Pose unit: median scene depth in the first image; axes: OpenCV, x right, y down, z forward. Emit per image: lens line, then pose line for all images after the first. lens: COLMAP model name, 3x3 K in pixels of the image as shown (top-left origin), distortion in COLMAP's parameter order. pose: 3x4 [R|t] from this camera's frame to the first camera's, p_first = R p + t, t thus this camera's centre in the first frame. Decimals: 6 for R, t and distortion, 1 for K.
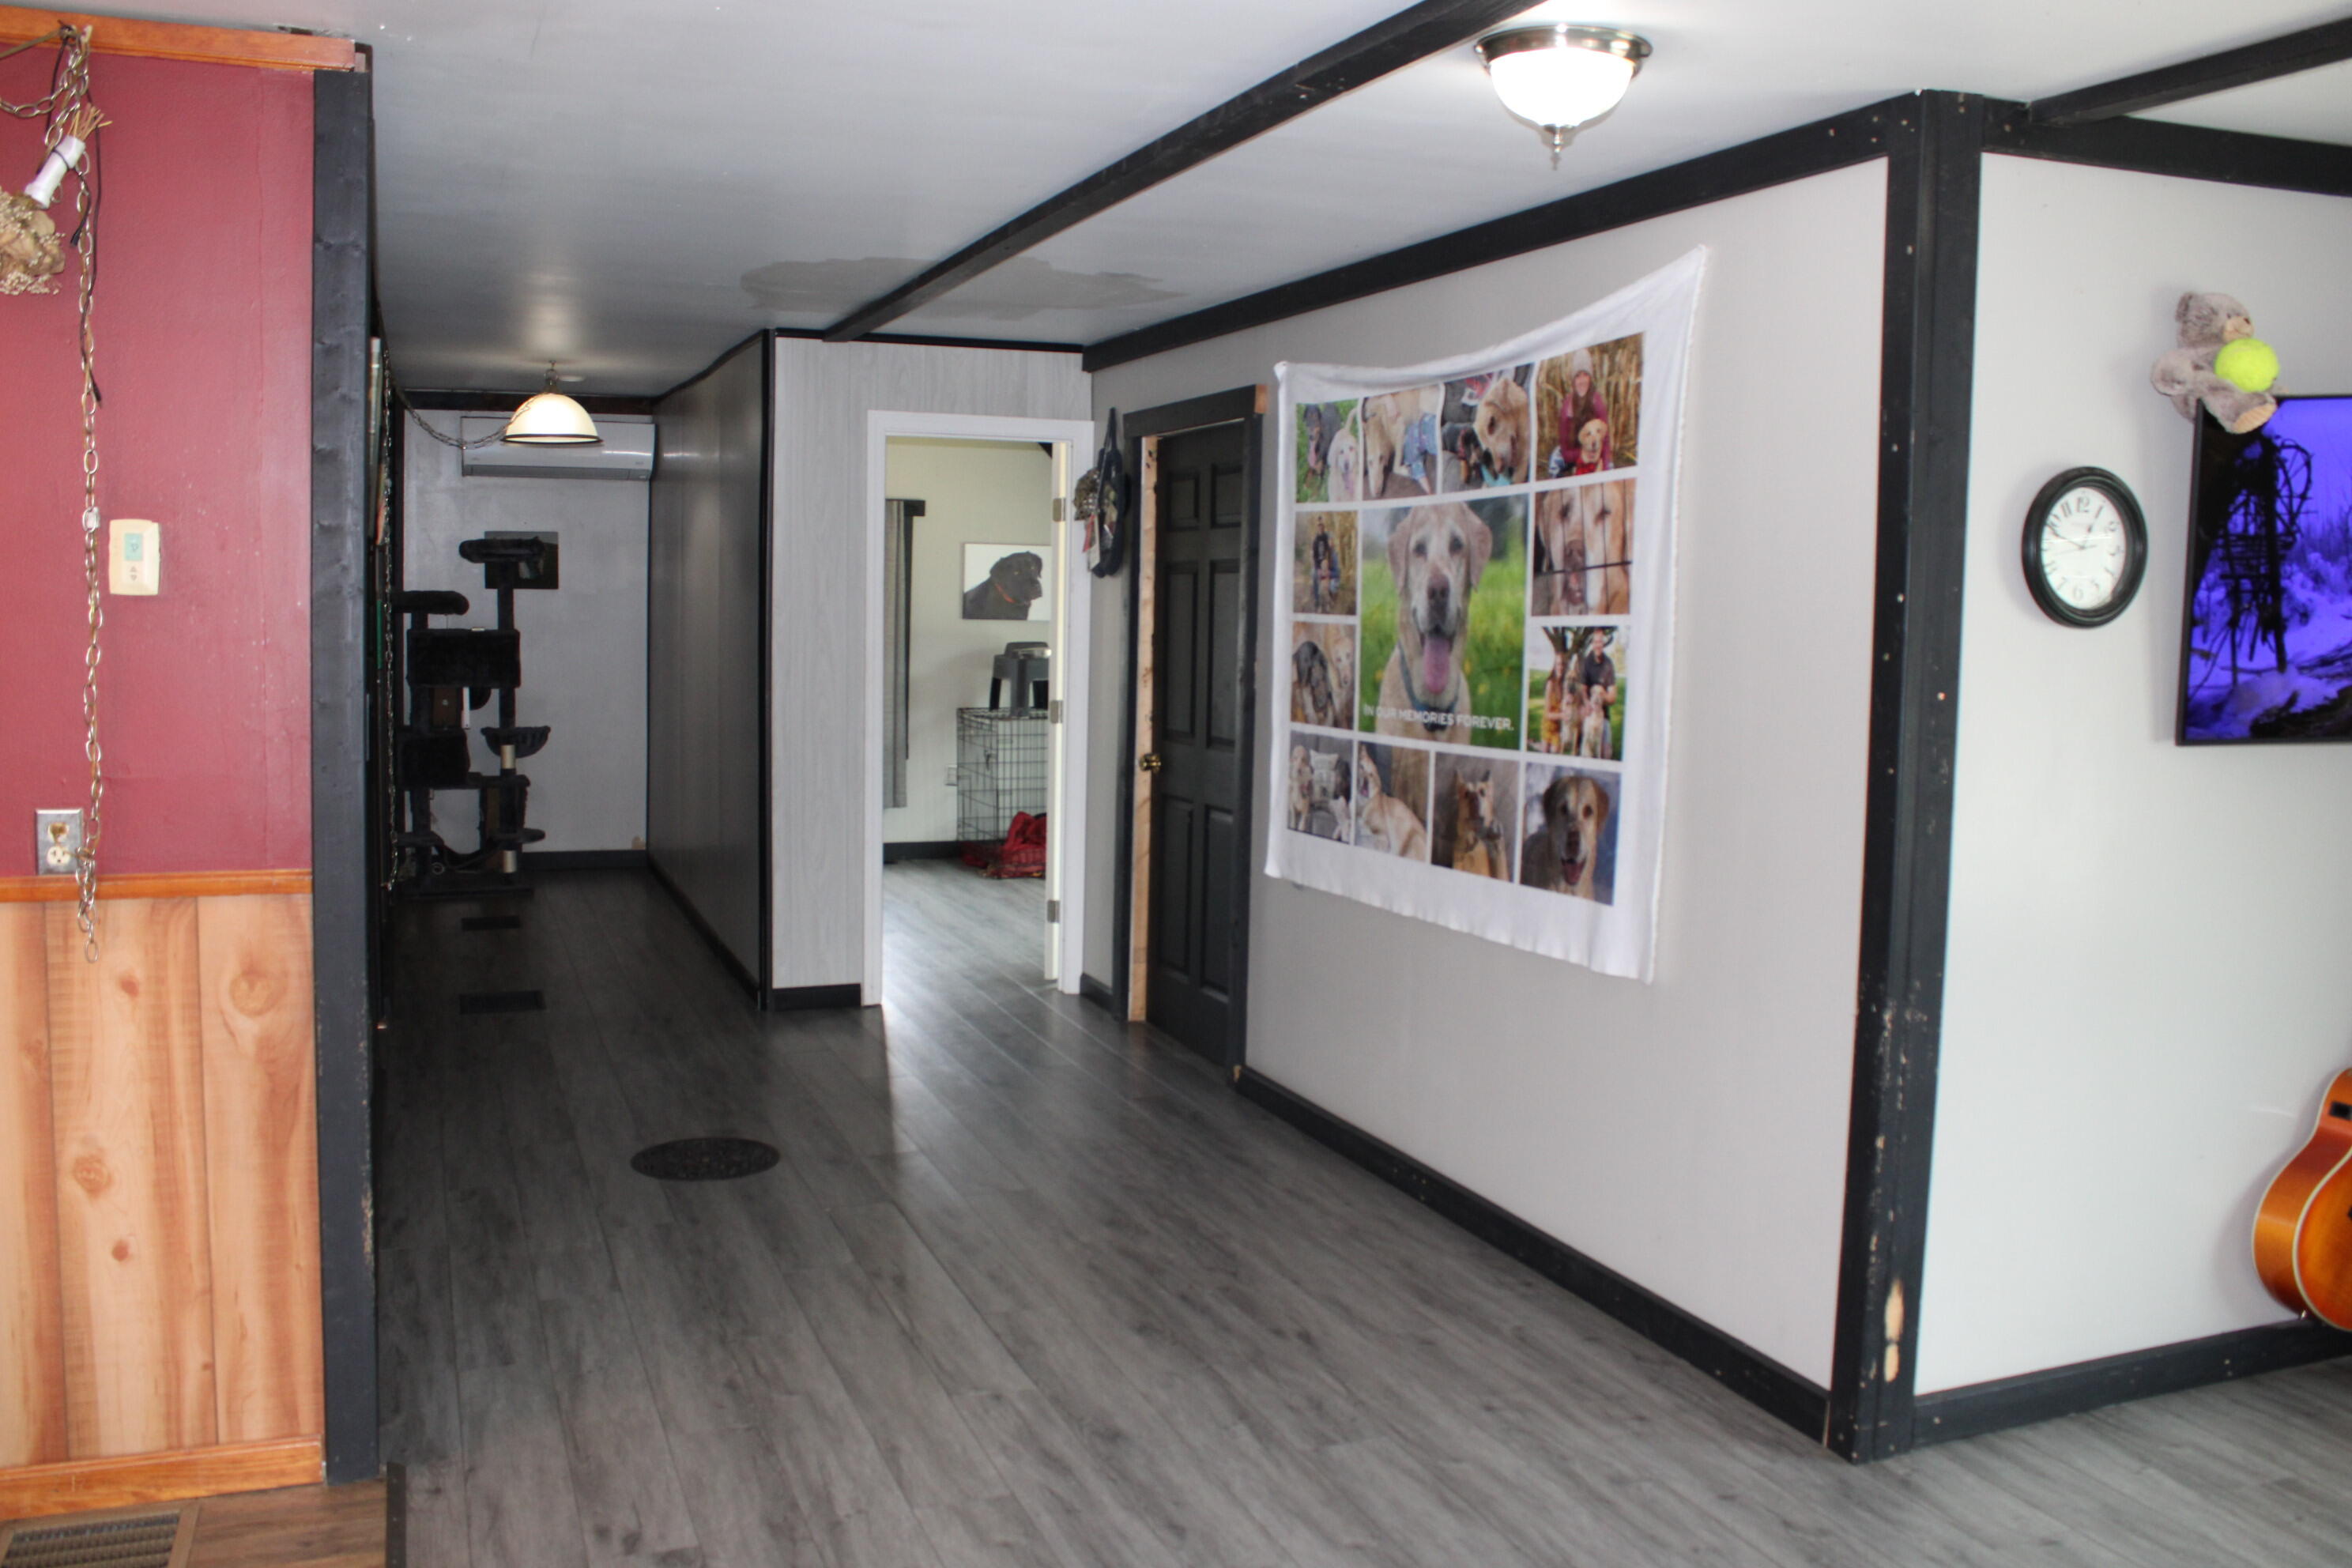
lens RADIAL K [[1997.4, 0, 1177.6], [0, 1997.4, 774.4], [0, 0, 1]] dist [-0.131029, 0.099104]
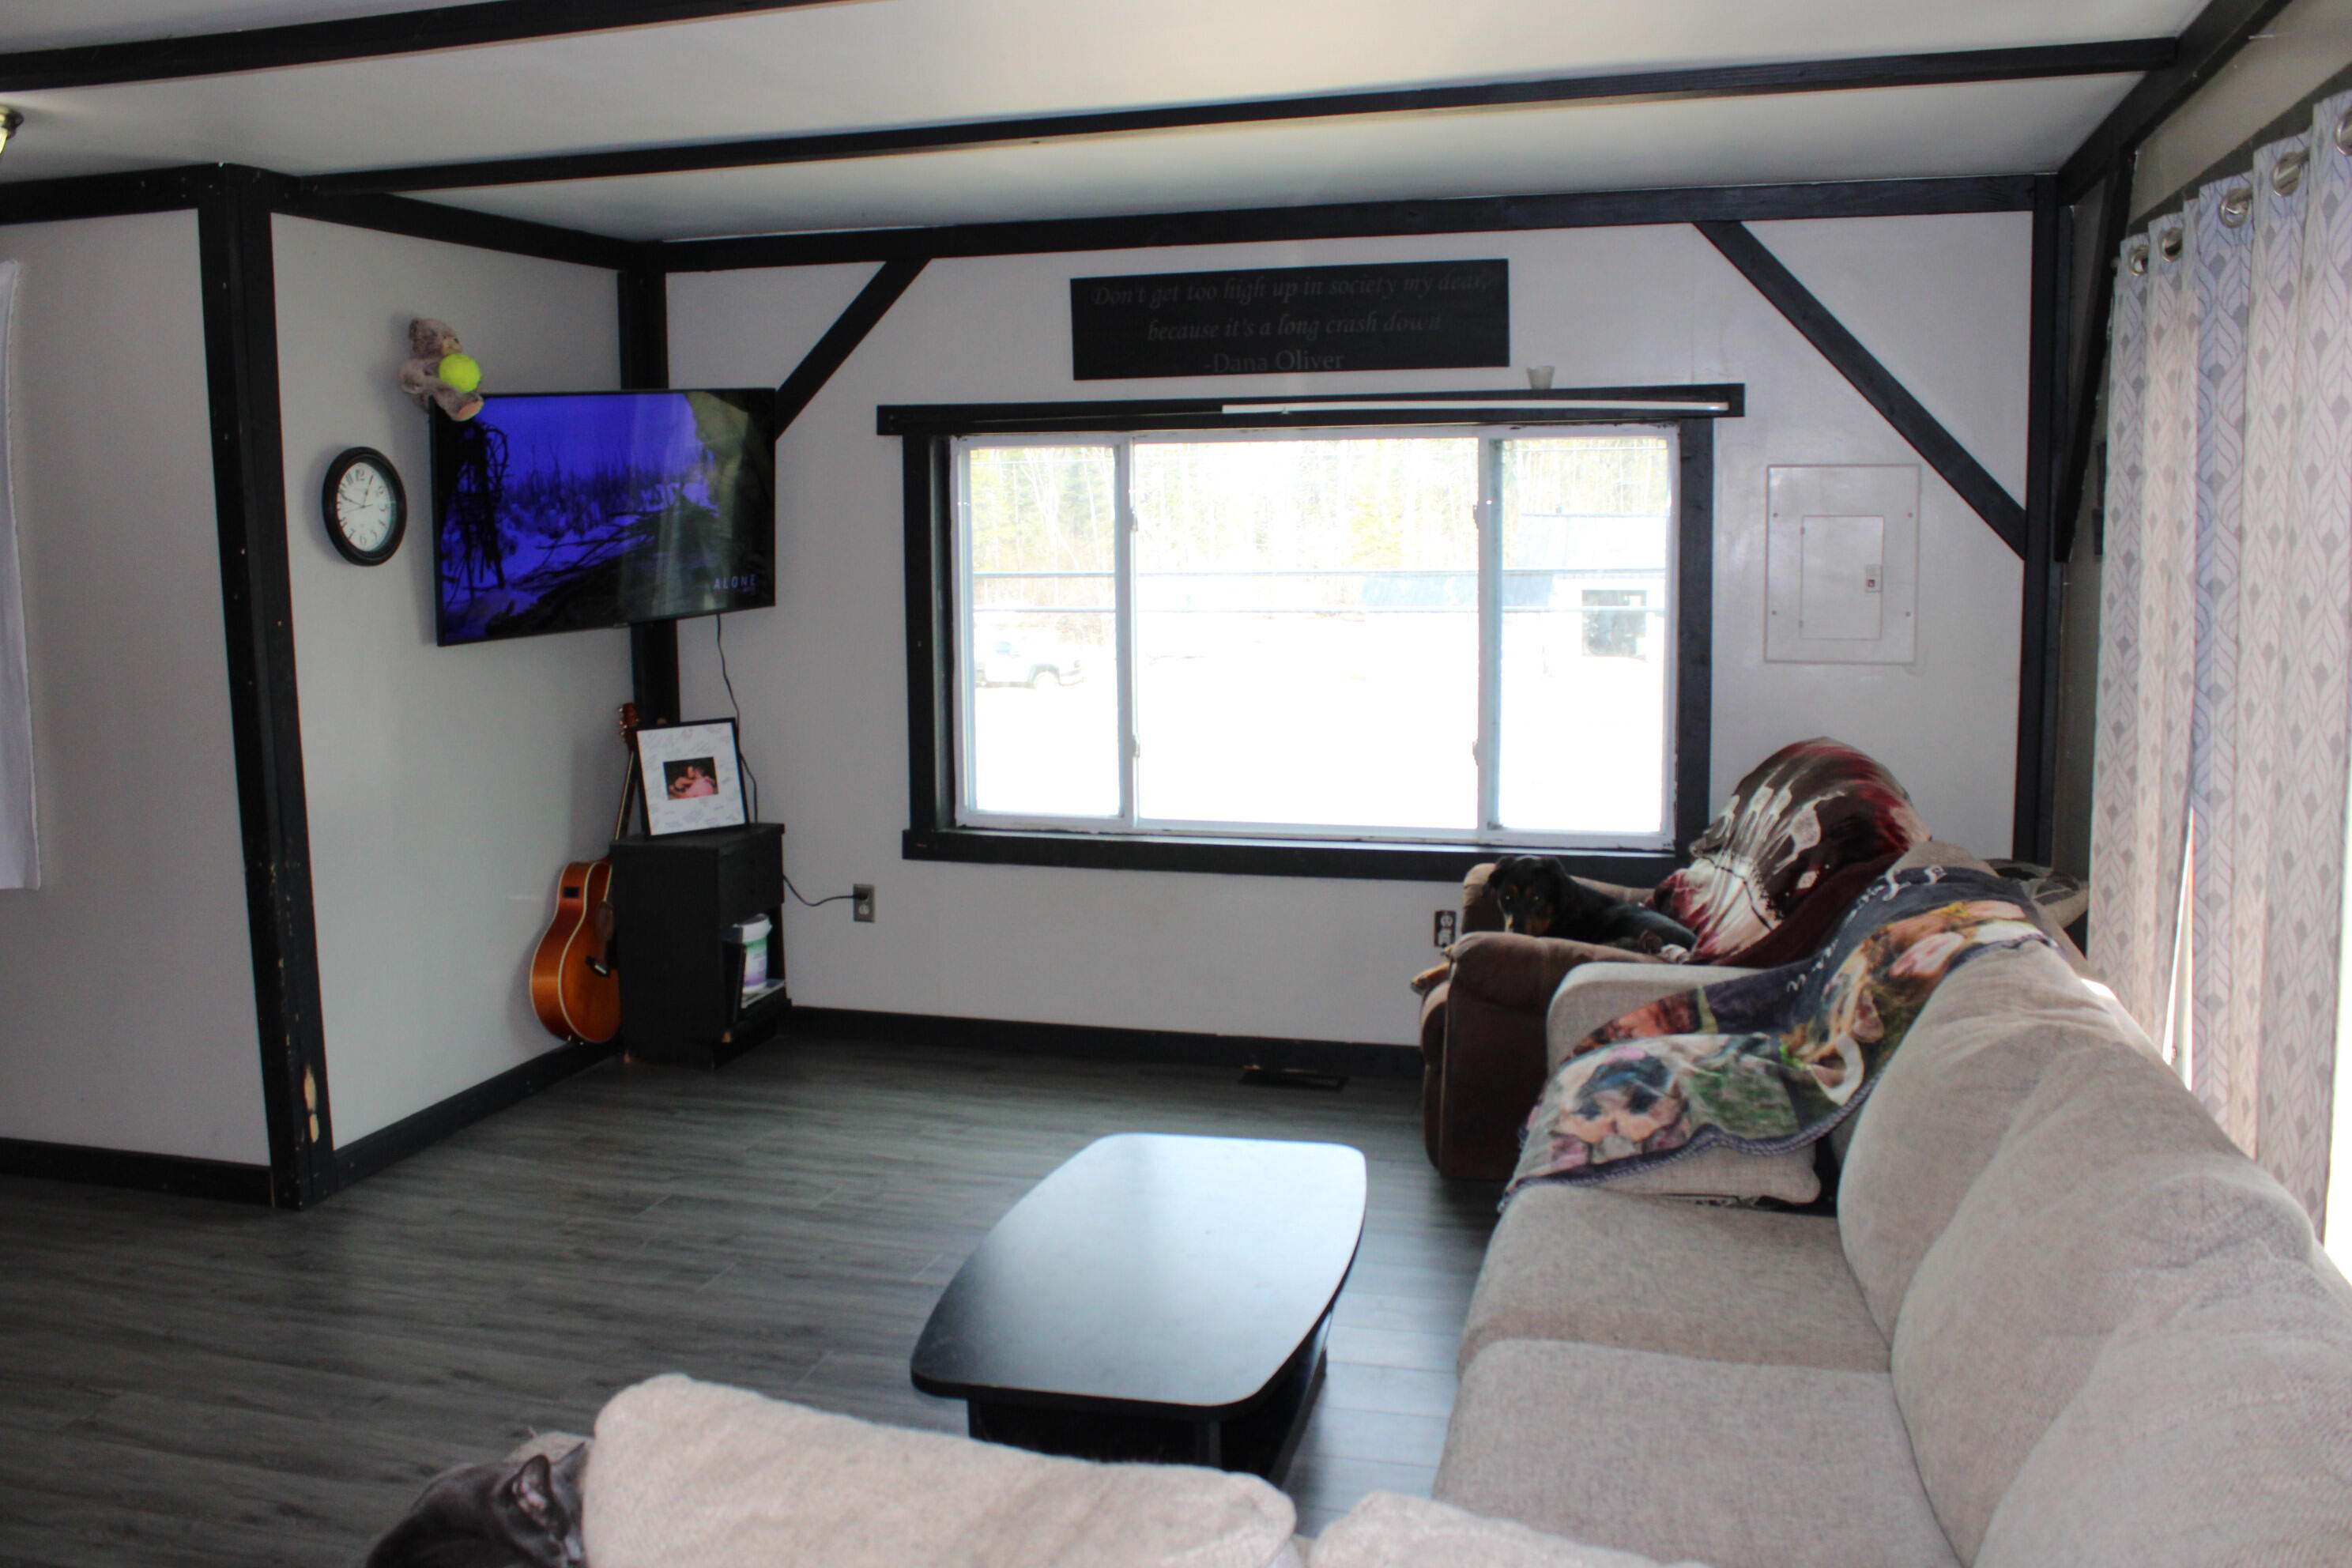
lens RADIAL K [[1997.4, 0, 1176.5], [0, 1997.4, 780.0], [0, 0, 1]] dist [-0.131029, 0.099104]
pose [[0.606615, -0.126870, 0.784808, -0.283342], [0.100497, 0.991502, 0.082605, 0.017061], [-0.788619, 0.028761, 0.614210, -0.277113]]
